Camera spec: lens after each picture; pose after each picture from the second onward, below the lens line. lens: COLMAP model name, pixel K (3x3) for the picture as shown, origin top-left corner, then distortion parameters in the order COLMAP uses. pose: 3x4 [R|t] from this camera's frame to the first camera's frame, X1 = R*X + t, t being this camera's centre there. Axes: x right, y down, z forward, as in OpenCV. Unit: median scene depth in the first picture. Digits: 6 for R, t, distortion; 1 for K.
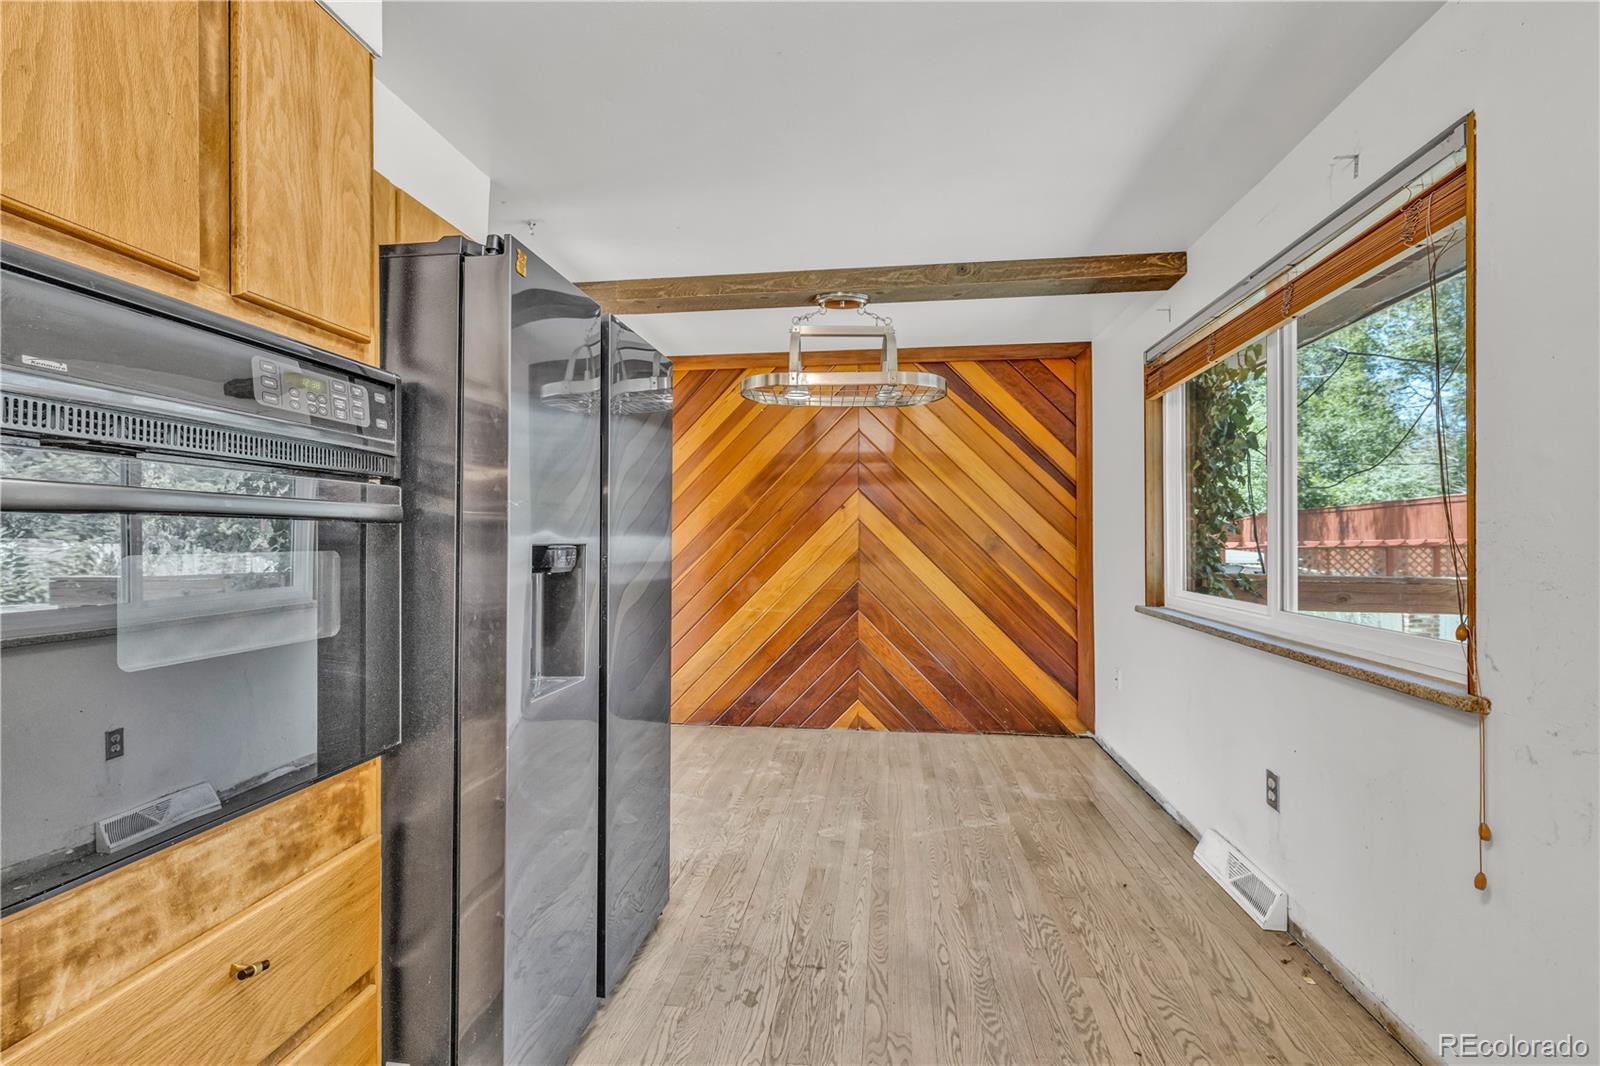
lens RADIAL K [[674.9, 0, 811.4], [0, 674.9, 540.3], [0, 0, 1]] dist [-0.002327, -0.000145]
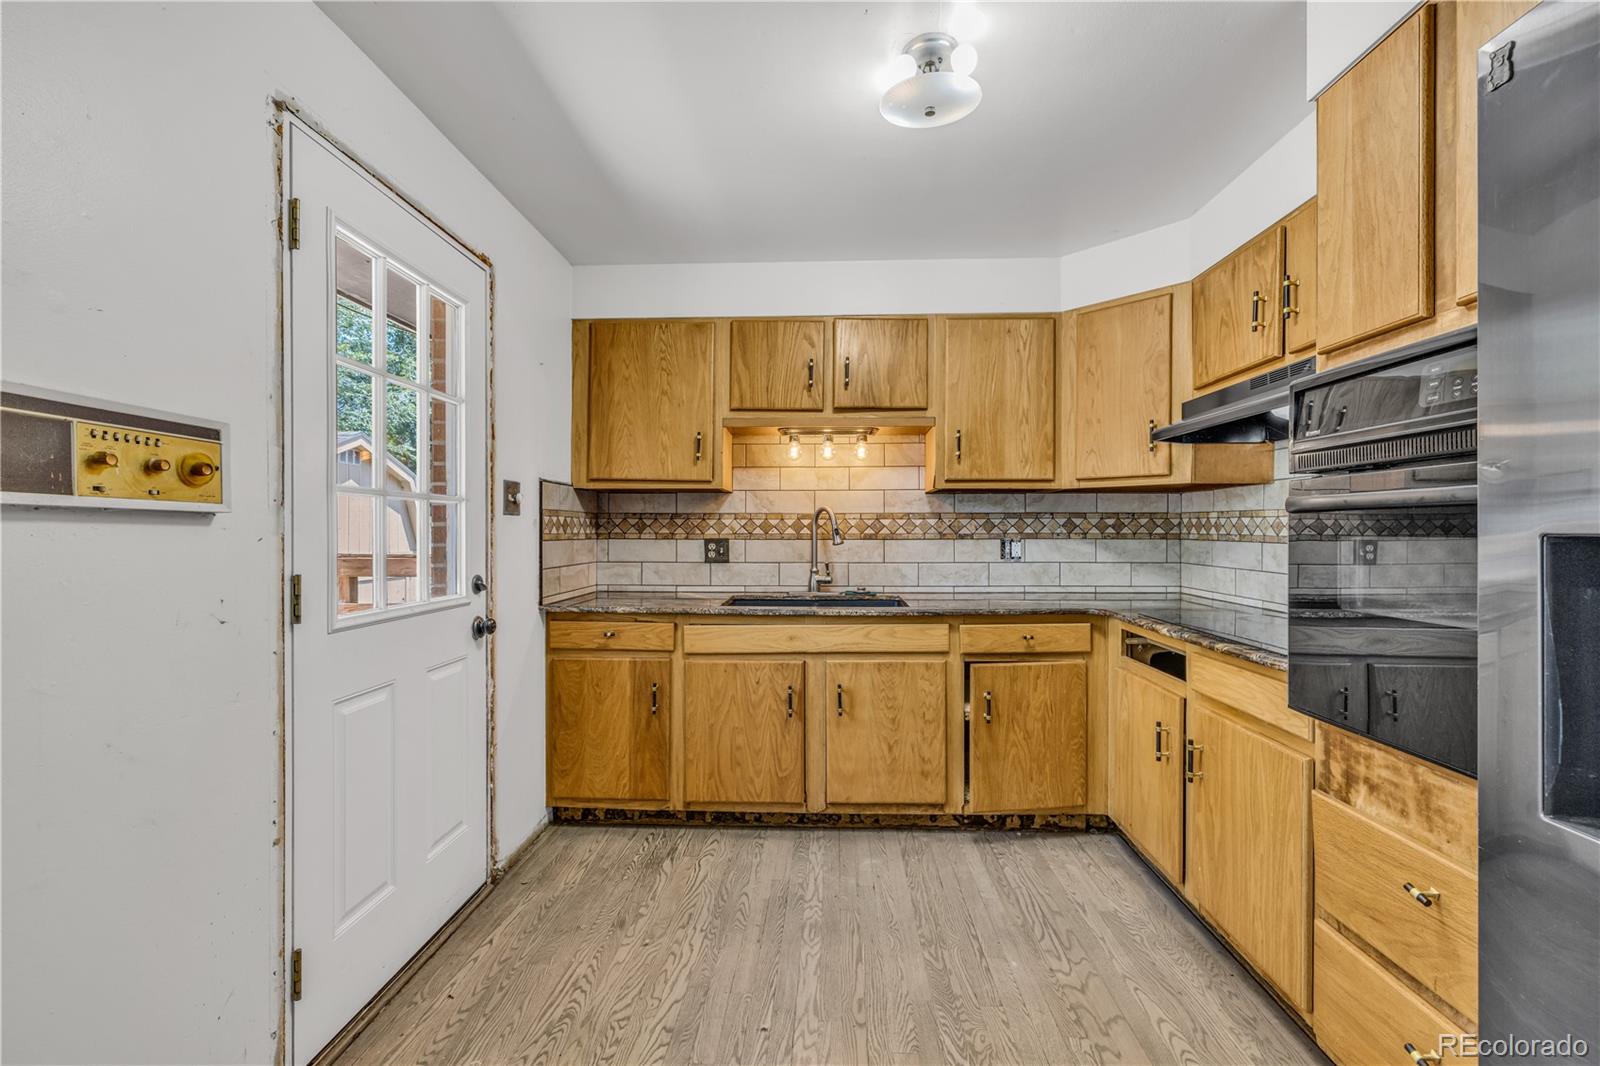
lens RADIAL K [[674.9, 0, 796.0], [0, 674.9, 530.4], [0, 0, 1]] dist [-0.002327, -0.000145]
pose [[-0.997910, 0.004852, -0.064433, 0.169655], [0.004815, 0.999988, 0.000734, 0.000652], [0.064435, 0.000422, -0.997922, 1.109750]]
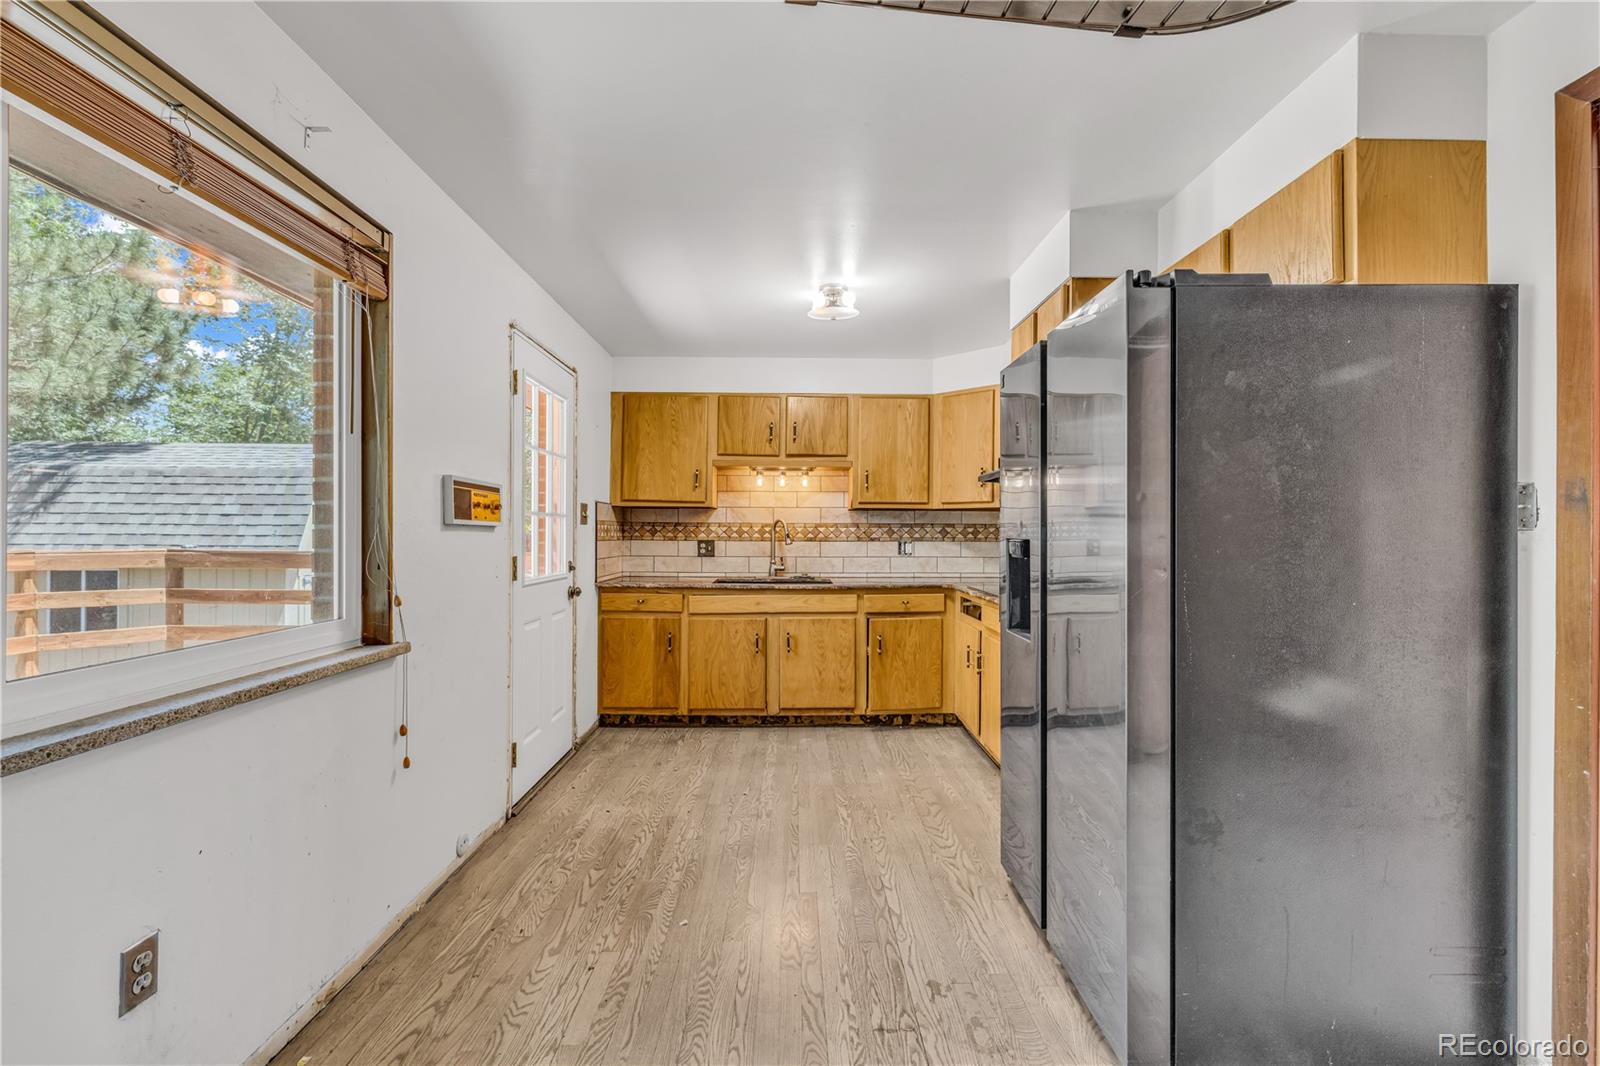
lens RADIAL K [[674.9, 0, 794.0], [0, 674.9, 530.2], [0, 0, 1]] dist [-0.002327, -0.000145]
pose [[-0.992708, -0.000970, -0.120537, 0.246575], [-0.000458, 0.999991, -0.004277, -0.004851], [0.120540, -0.004191, -0.992700, 2.004324]]
